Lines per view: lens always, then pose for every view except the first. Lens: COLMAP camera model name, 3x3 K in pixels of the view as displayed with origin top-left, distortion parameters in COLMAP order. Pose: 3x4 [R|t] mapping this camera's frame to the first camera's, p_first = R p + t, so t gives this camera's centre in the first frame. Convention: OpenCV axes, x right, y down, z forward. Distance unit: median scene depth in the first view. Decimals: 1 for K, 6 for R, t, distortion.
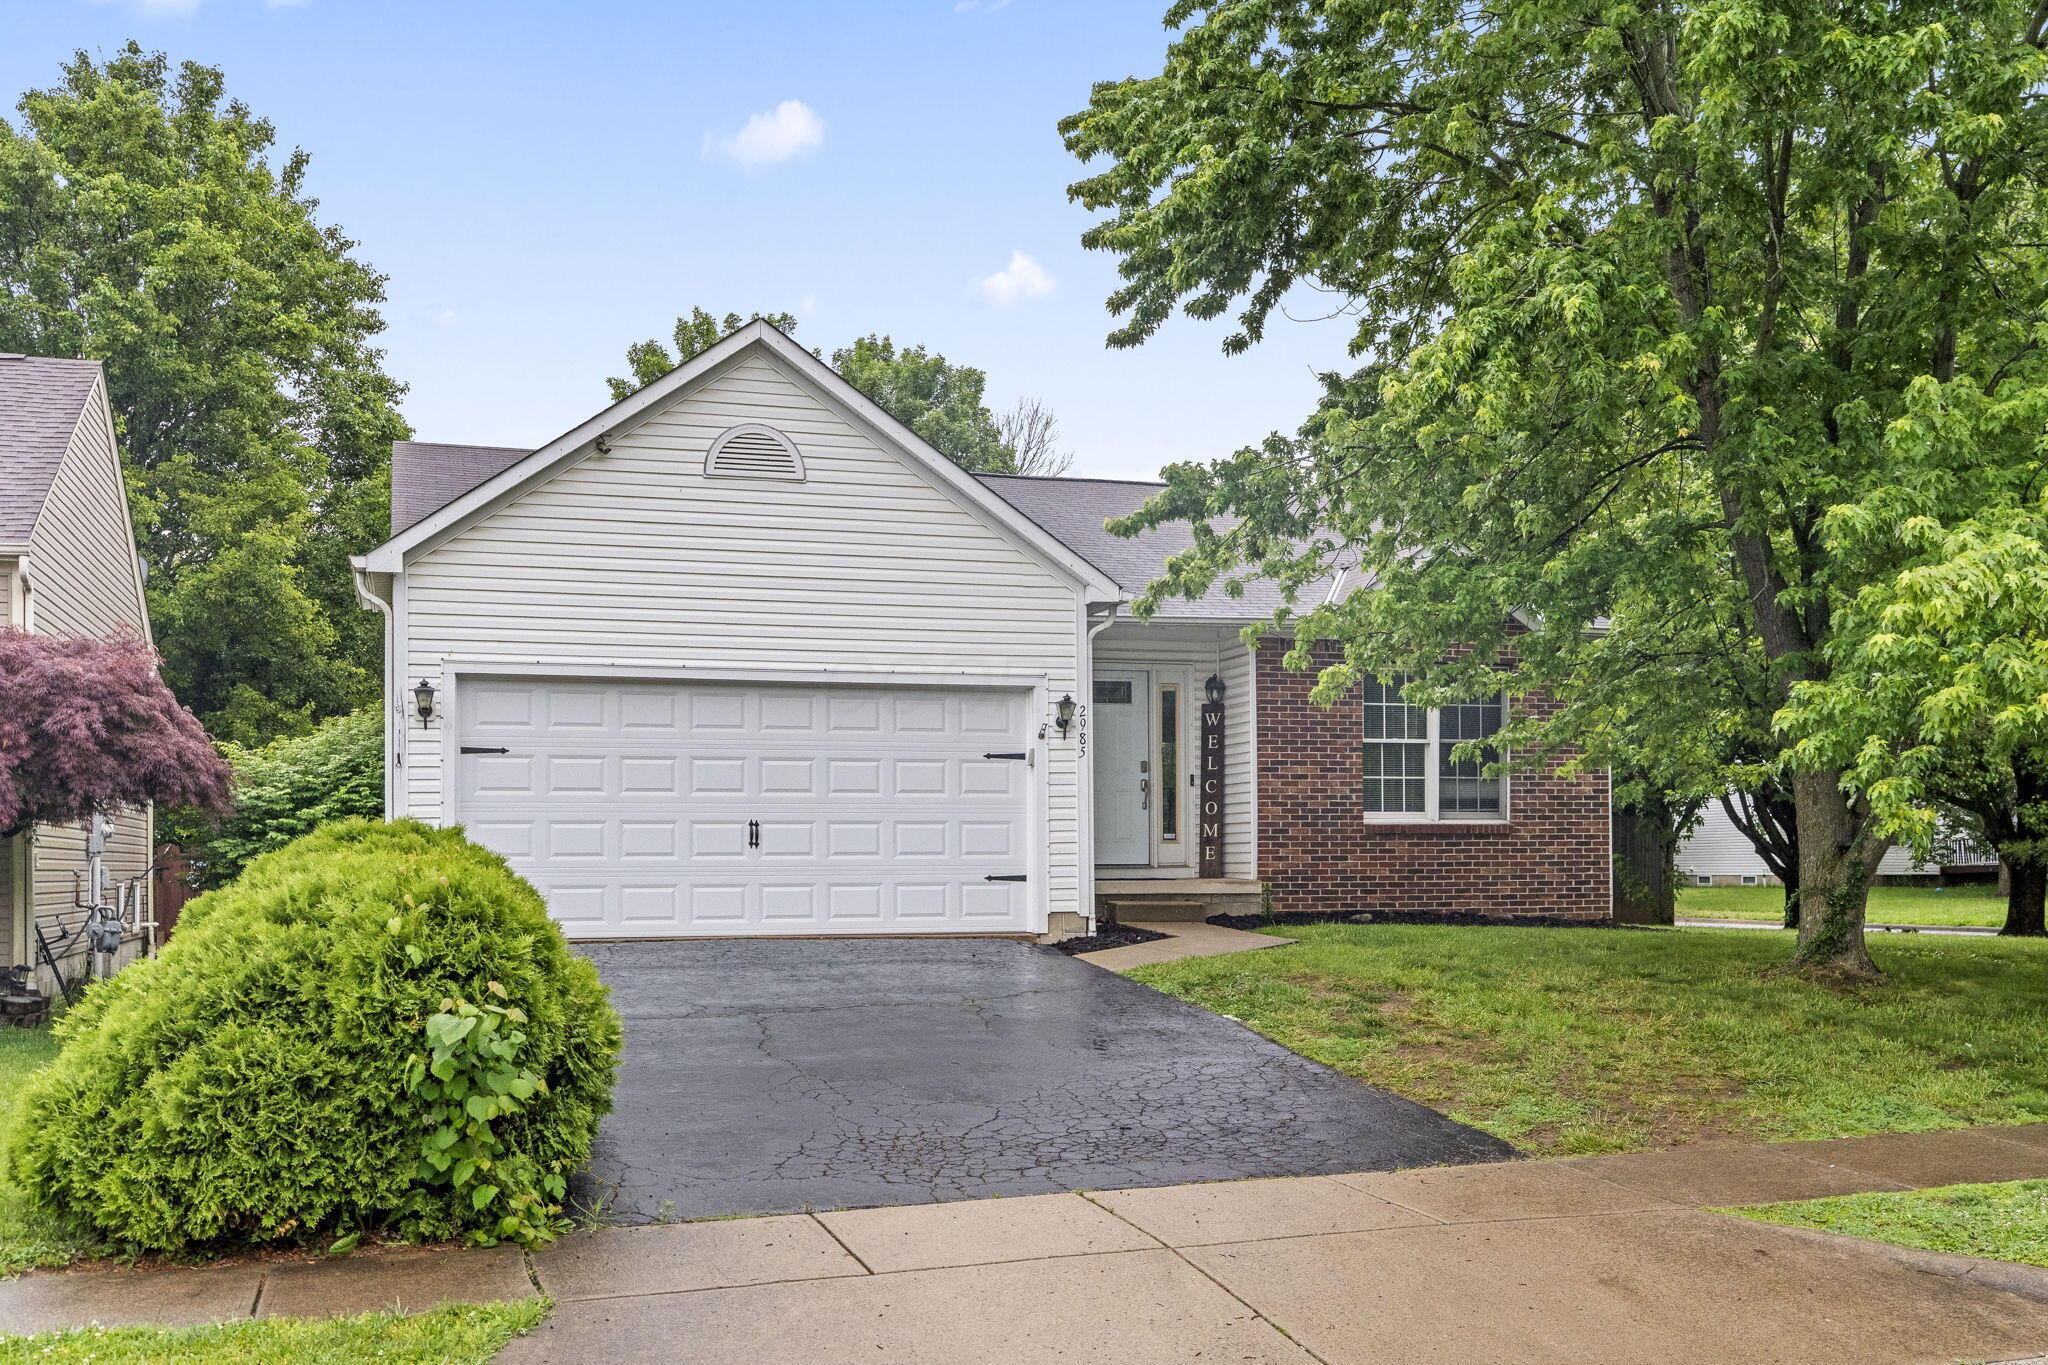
lens RADIAL K [[1963.4, 0, 1033.1], [0, 1963.4, 904.3], [0, 0, 1]] dist [0.010487, 0.010702]
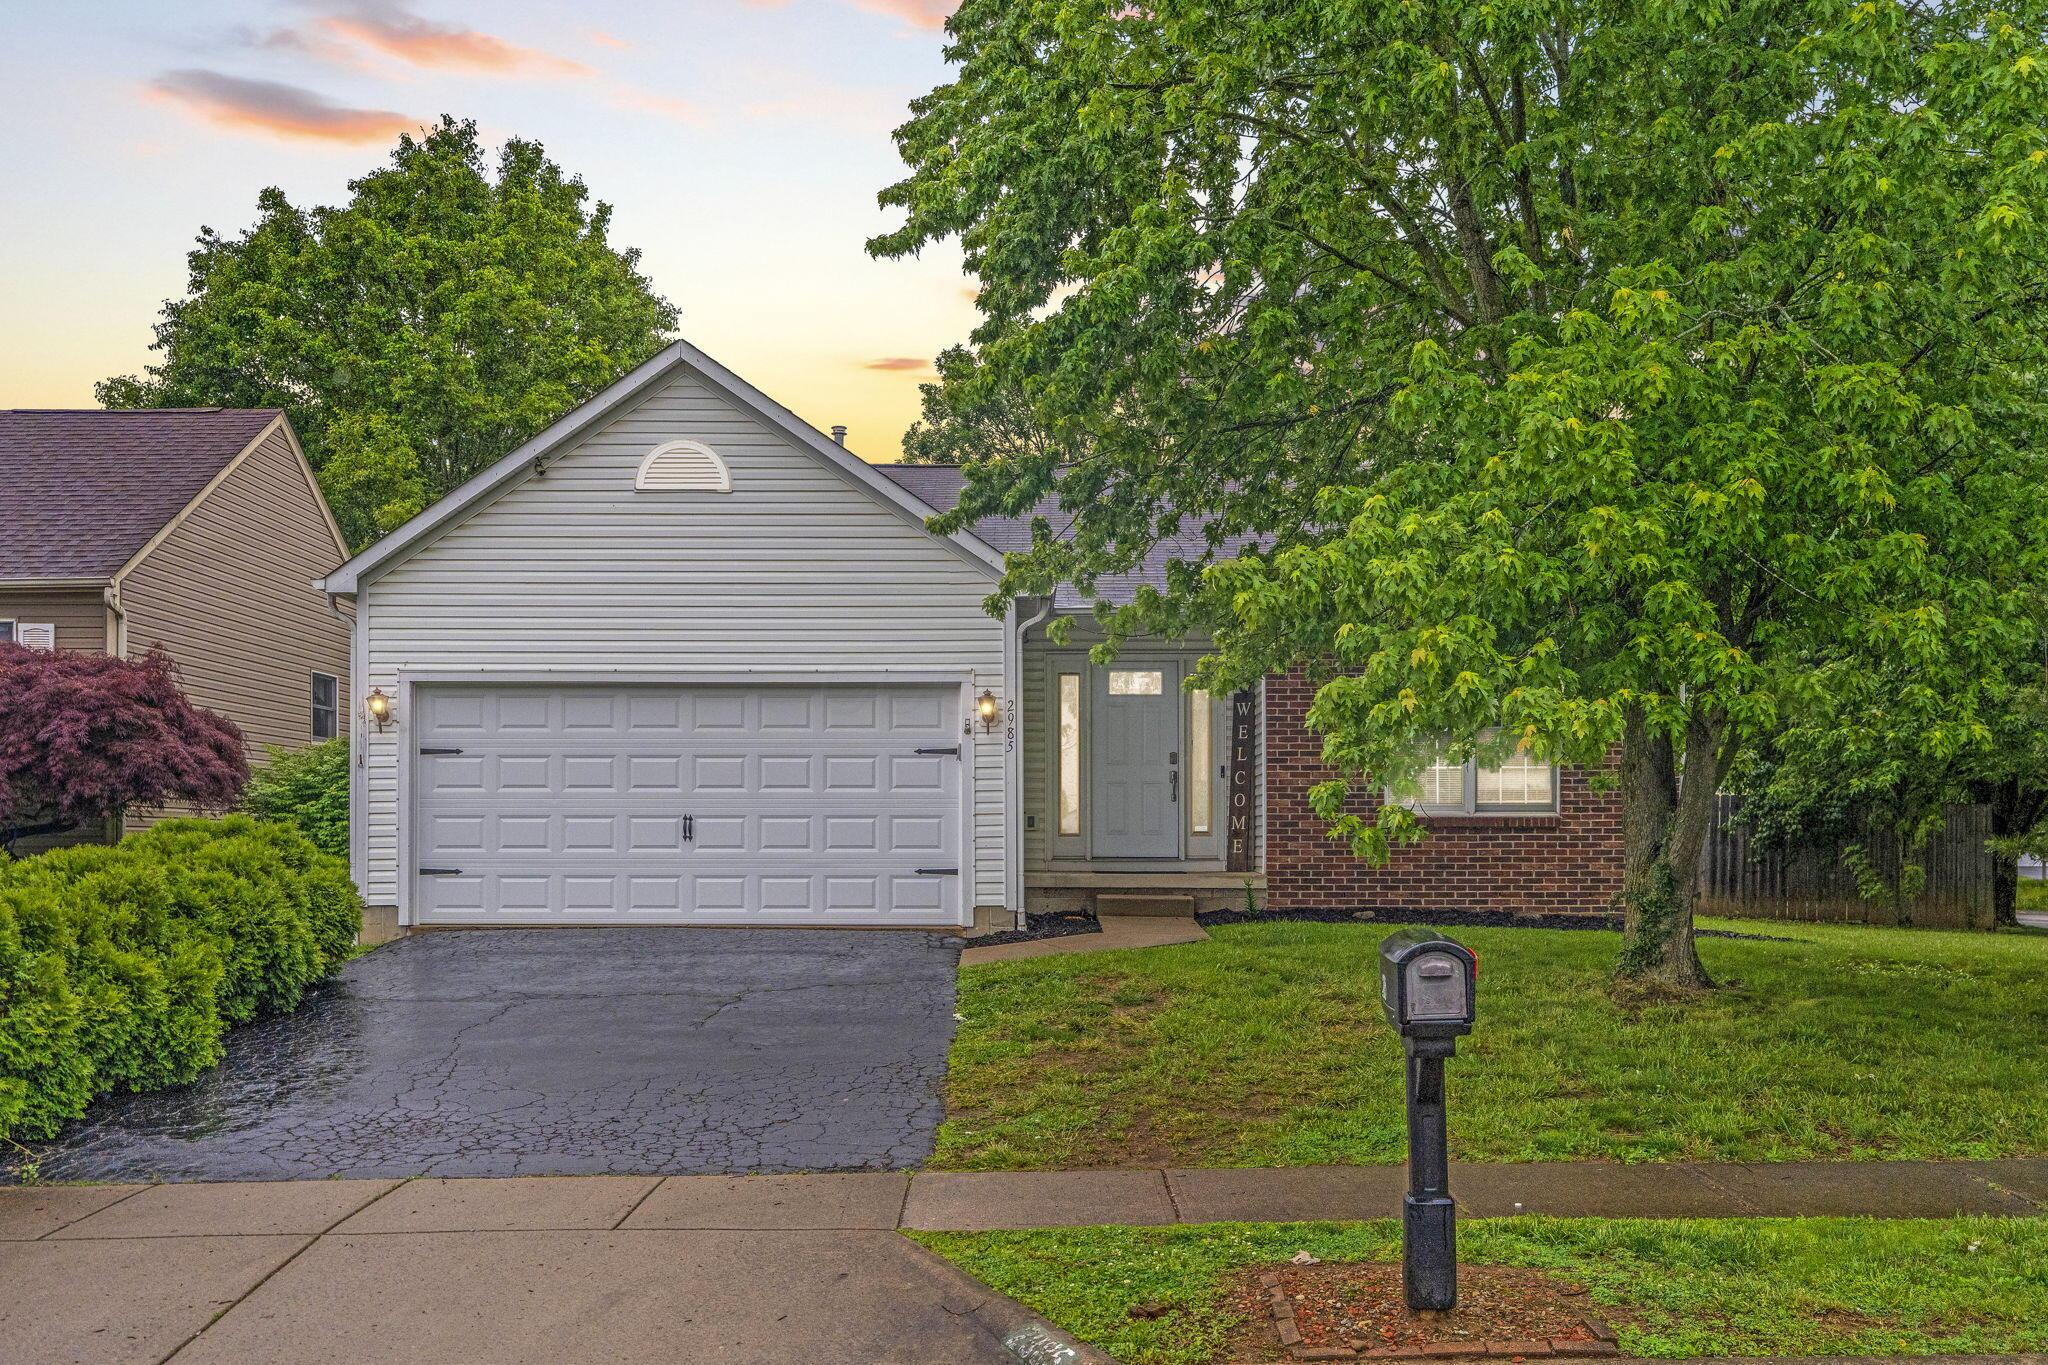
lens RADIAL K [[1963.4, 0, 1033.1], [0, 1963.4, 904.3], [0, 0, 1]] dist [0.010487, 0.010702]
pose [[0.956273, 0.014172, -0.292132, 0.286412], [-0.011356, 0.999871, 0.011333, -0.007304], [0.292255, -0.007520, 0.956311, 0.037655]]
